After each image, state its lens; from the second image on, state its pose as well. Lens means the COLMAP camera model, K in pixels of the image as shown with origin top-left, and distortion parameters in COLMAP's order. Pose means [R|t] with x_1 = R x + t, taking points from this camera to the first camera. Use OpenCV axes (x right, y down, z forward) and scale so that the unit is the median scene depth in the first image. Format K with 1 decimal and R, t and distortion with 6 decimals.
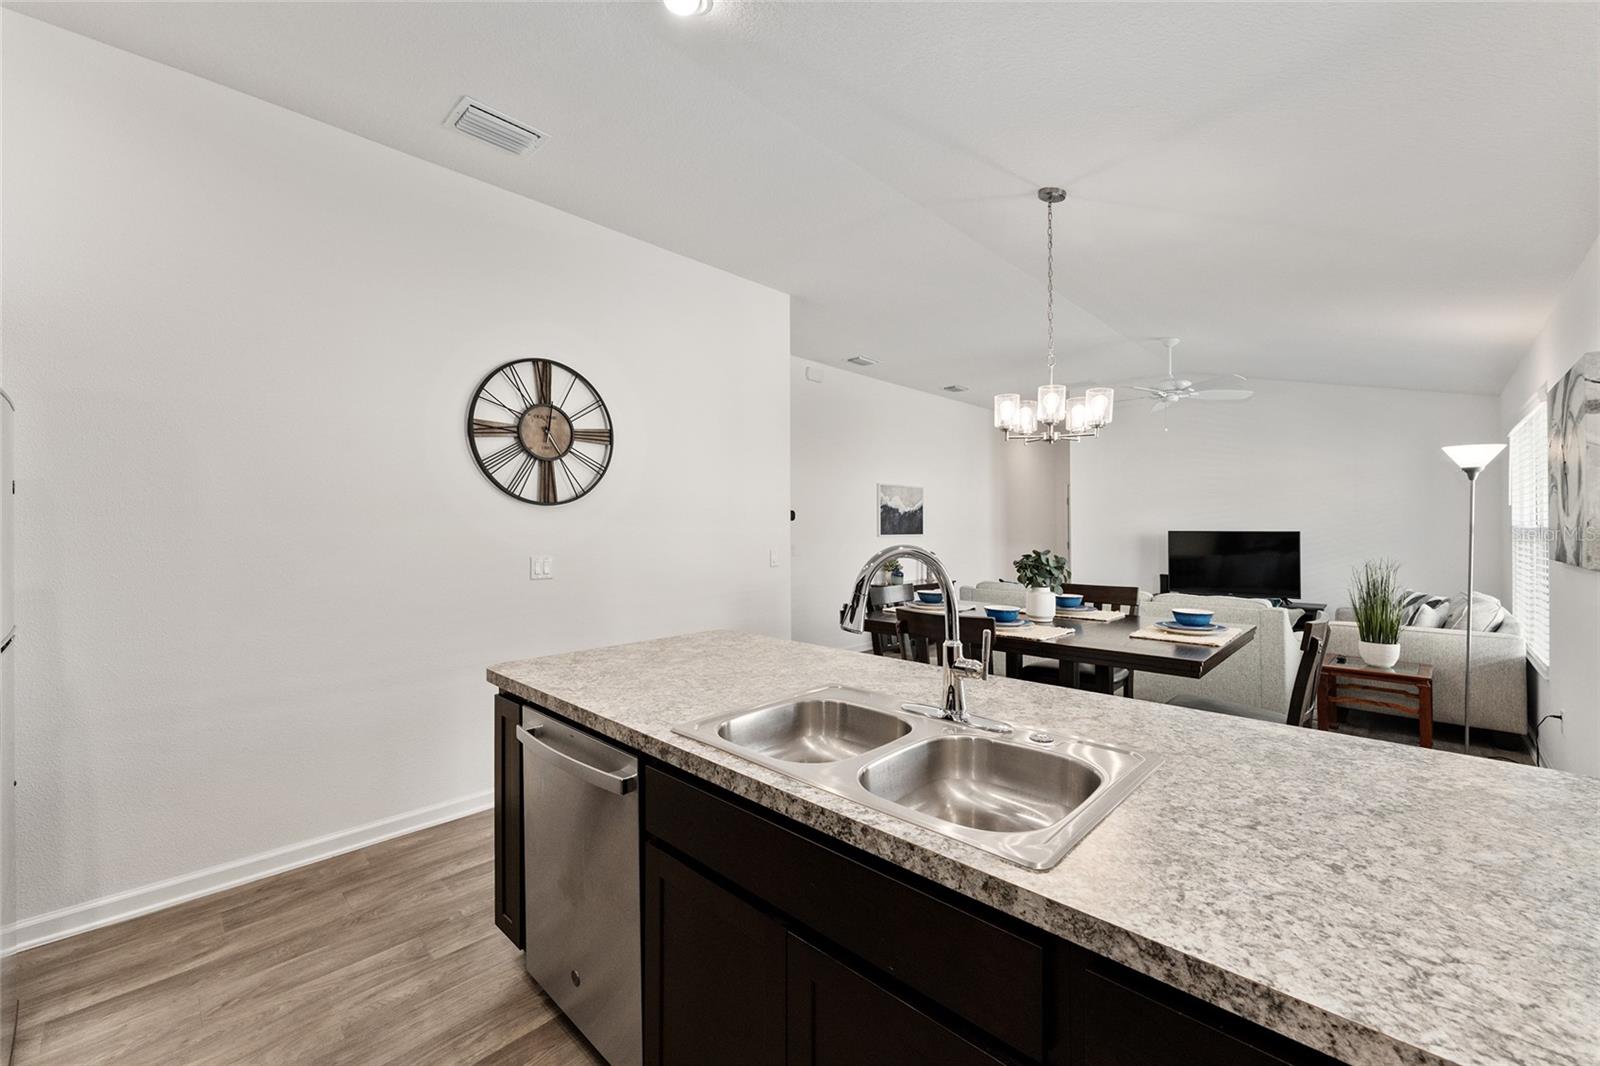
lens RADIAL K [[638.9, 0, 792.9], [0, 638.9, 531.3], [0, 0, 1]] dist [-0.000180, 0.000107]
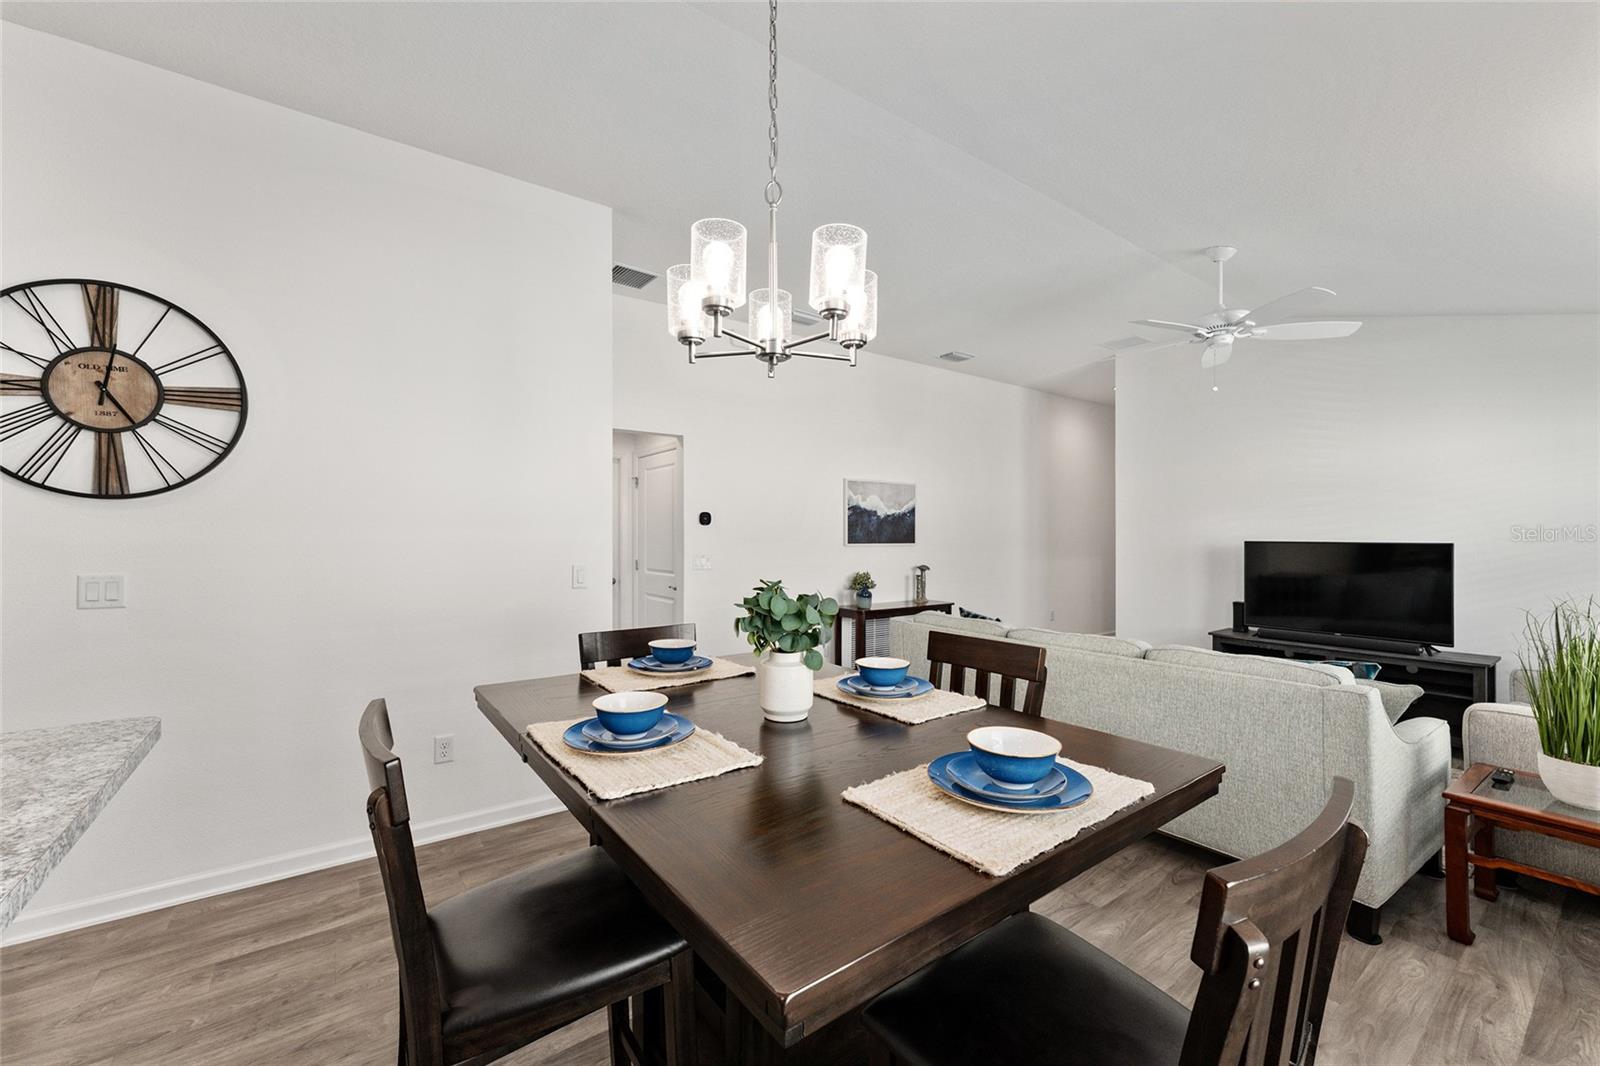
lens RADIAL K [[642.1, 0, 793.0], [0, 642.1, 538.4], [0, 0, 1]] dist [-0.001425, 0.000101]
pose [[0.986099, 0.005526, -0.166066, 0.306266], [-0.005402, 0.999985, 0.001198, -0.002452], [0.166070, -0.000284, 0.986114, 0.315061]]
